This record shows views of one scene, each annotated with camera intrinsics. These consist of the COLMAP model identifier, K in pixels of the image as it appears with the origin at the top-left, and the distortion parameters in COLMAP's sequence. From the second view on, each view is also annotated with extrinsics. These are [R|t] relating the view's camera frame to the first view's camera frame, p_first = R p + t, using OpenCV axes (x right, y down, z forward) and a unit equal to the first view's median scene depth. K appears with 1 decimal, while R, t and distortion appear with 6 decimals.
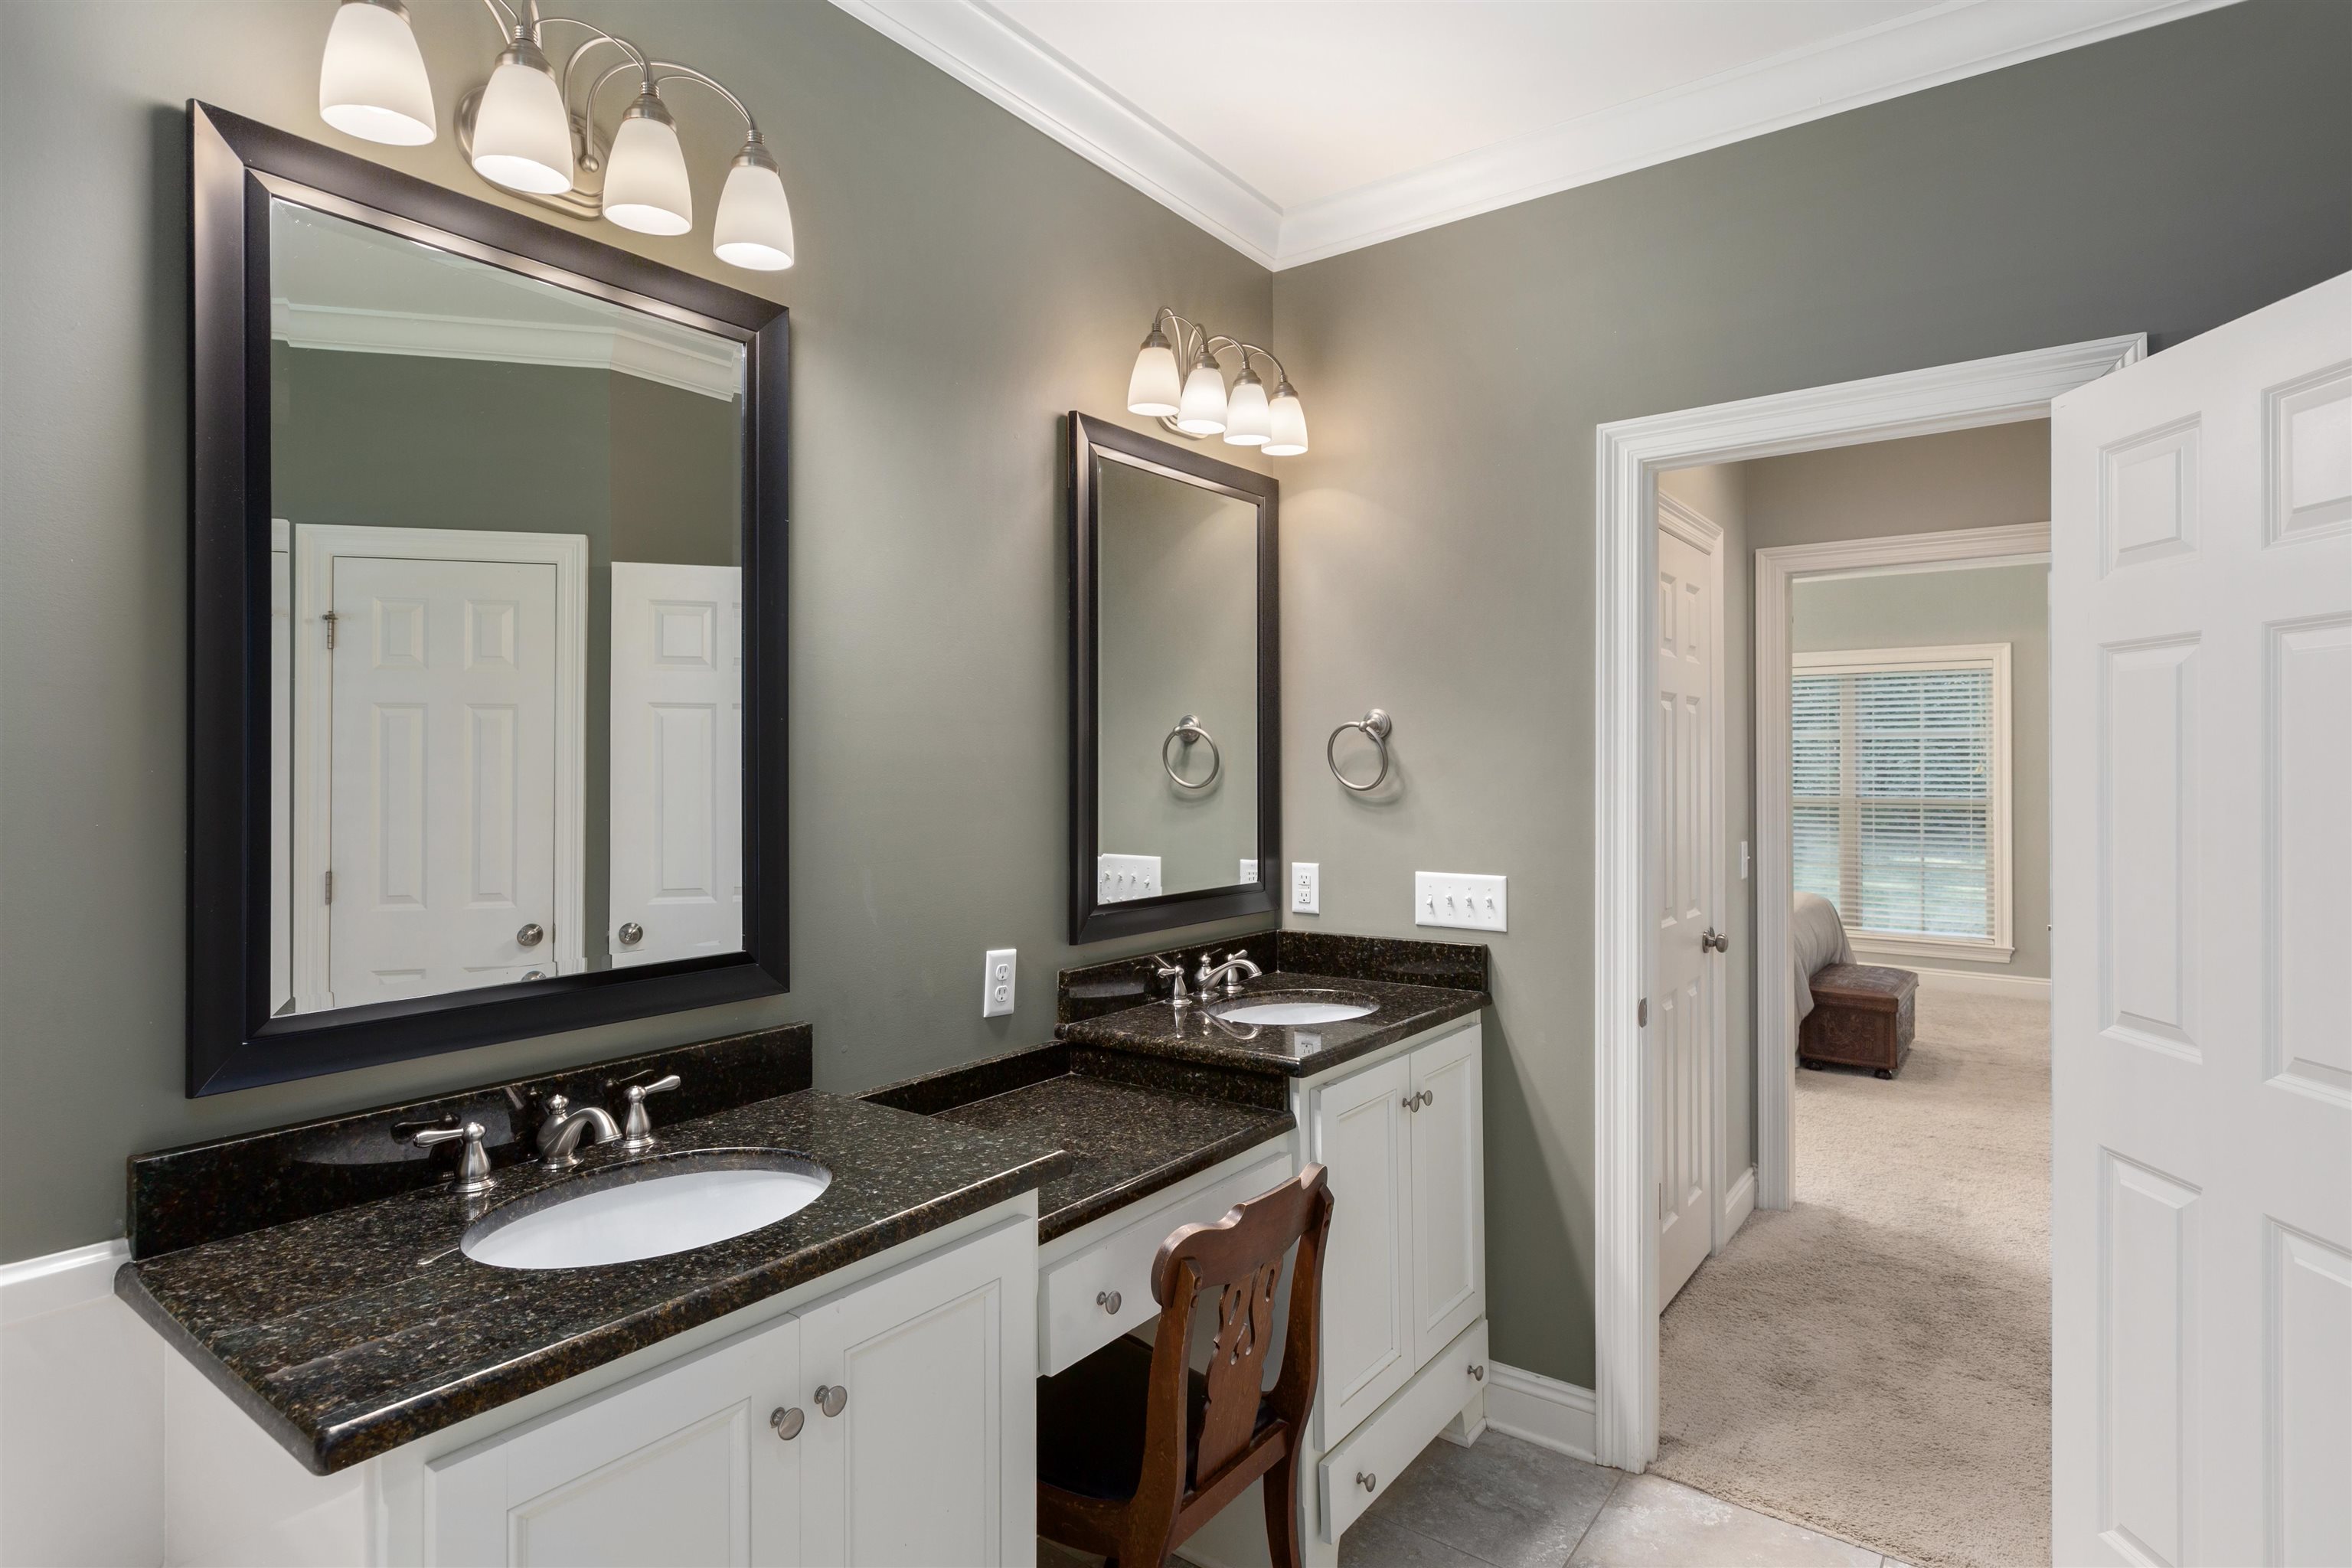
lens RADIAL K [[1222.2, 0, 1177.8], [0, 1222.2, 767.9], [0, 0, 1]] dist [0.002116, 0.000435]
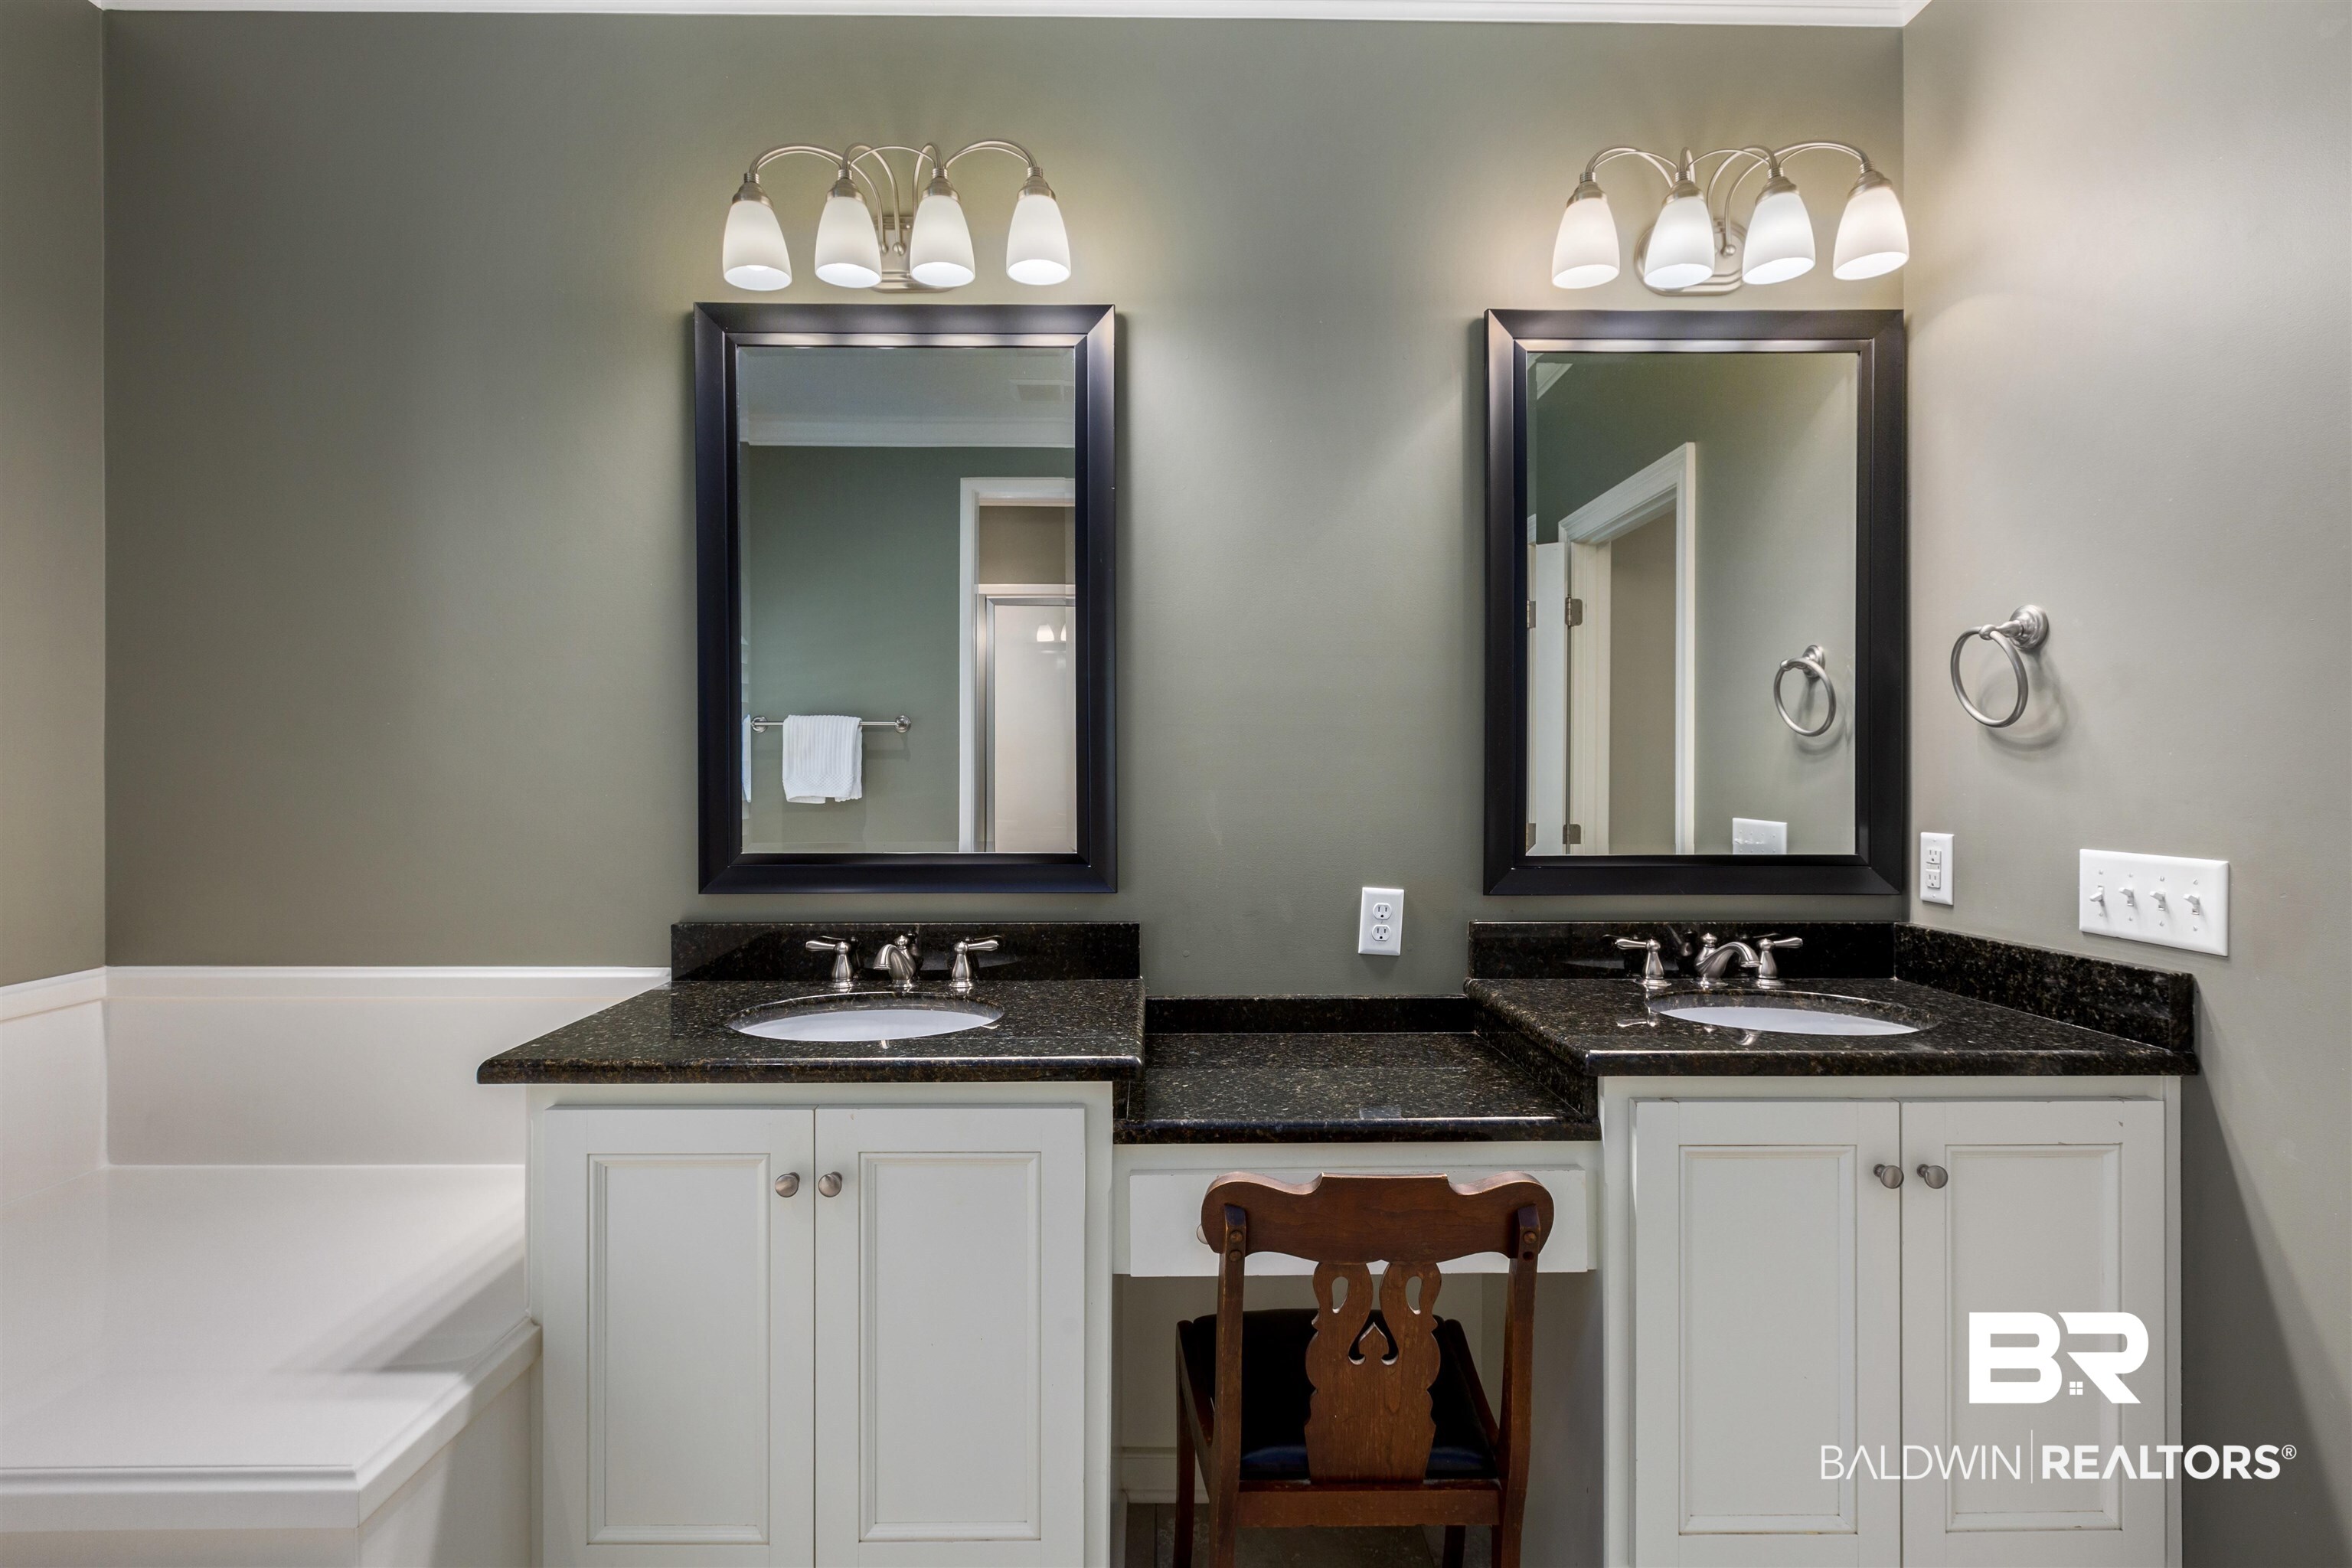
lens RADIAL K [[1067.9, 0, 1186.2], [0, 1067.9, 793.4], [0, 0, 1]] dist [-0.004306, -0.000340]
pose [[0.609583, 0.016132, -0.792558, 0.364325], [-0.000785, 0.999805, 0.019747, 0.046338], [0.792722, -0.011416, 0.609476, 0.293071]]
